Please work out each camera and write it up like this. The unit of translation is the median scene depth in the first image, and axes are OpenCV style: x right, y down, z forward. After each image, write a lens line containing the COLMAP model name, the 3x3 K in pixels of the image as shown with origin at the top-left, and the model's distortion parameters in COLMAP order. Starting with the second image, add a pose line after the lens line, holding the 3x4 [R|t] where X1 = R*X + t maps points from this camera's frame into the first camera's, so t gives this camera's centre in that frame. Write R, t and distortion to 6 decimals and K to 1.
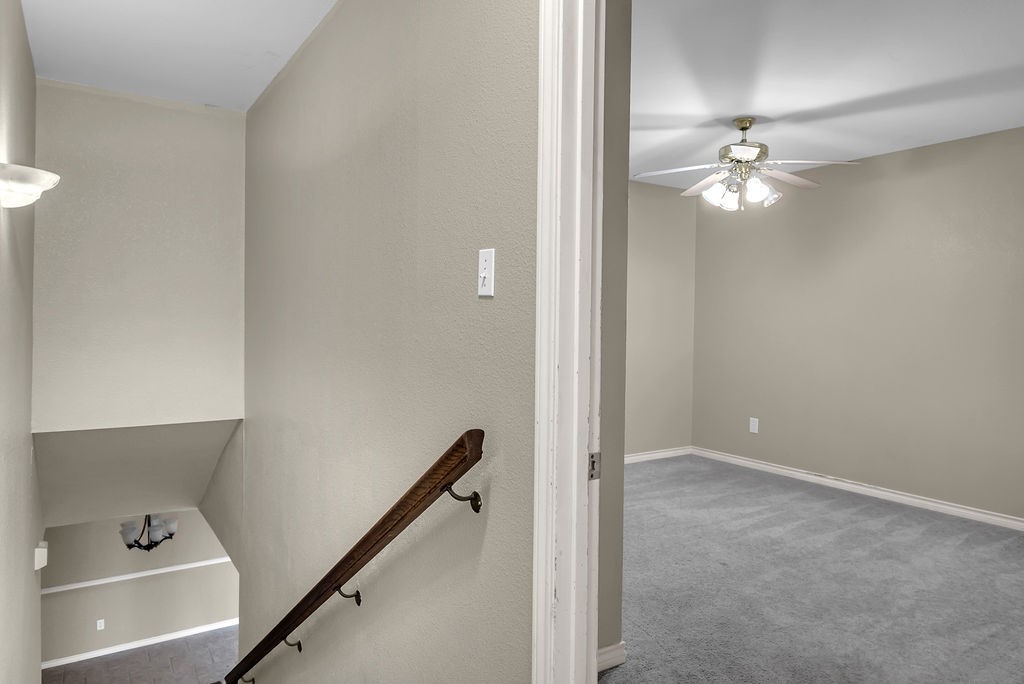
lens RADIAL K [[634.3, 0, 526.0], [0, 634.3, 322.7], [0, 0, 1]] dist [0.004966, -0.002985]
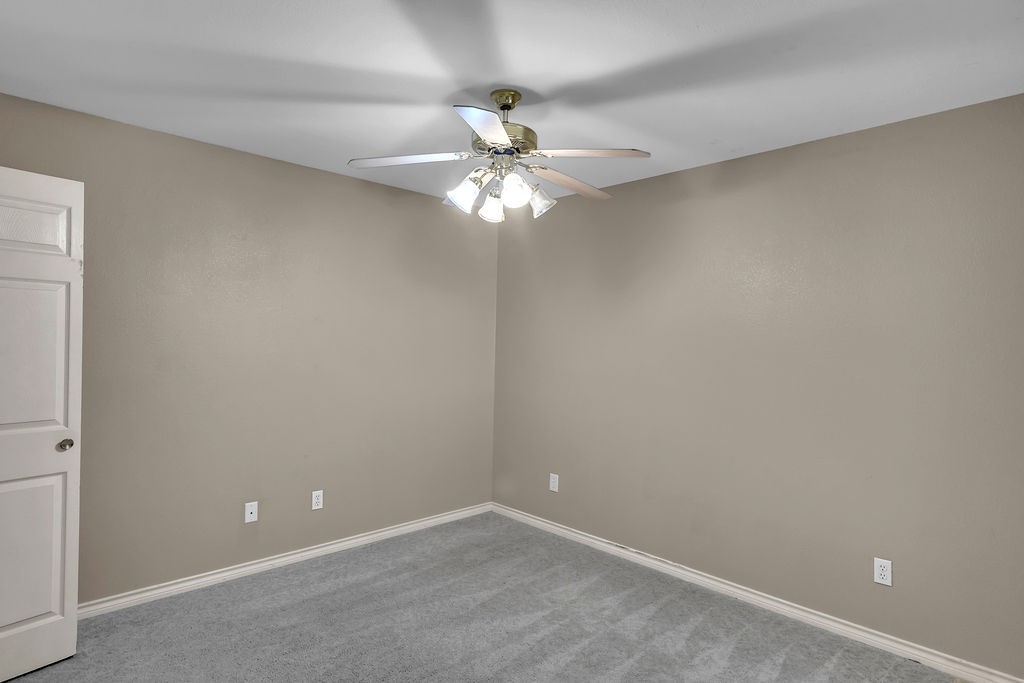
lens RADIAL K [[566.8, 0, 511.1], [0, 566.8, 342.3], [0, 0, 1]] dist [0.009612, -0.002898]
pose [[0.982812, 0.005056, 0.184539, 0.221262], [-0.004924, 0.999987, -0.001175, -0.038377], [-0.184543, 0.000246, 0.982824, 0.352987]]
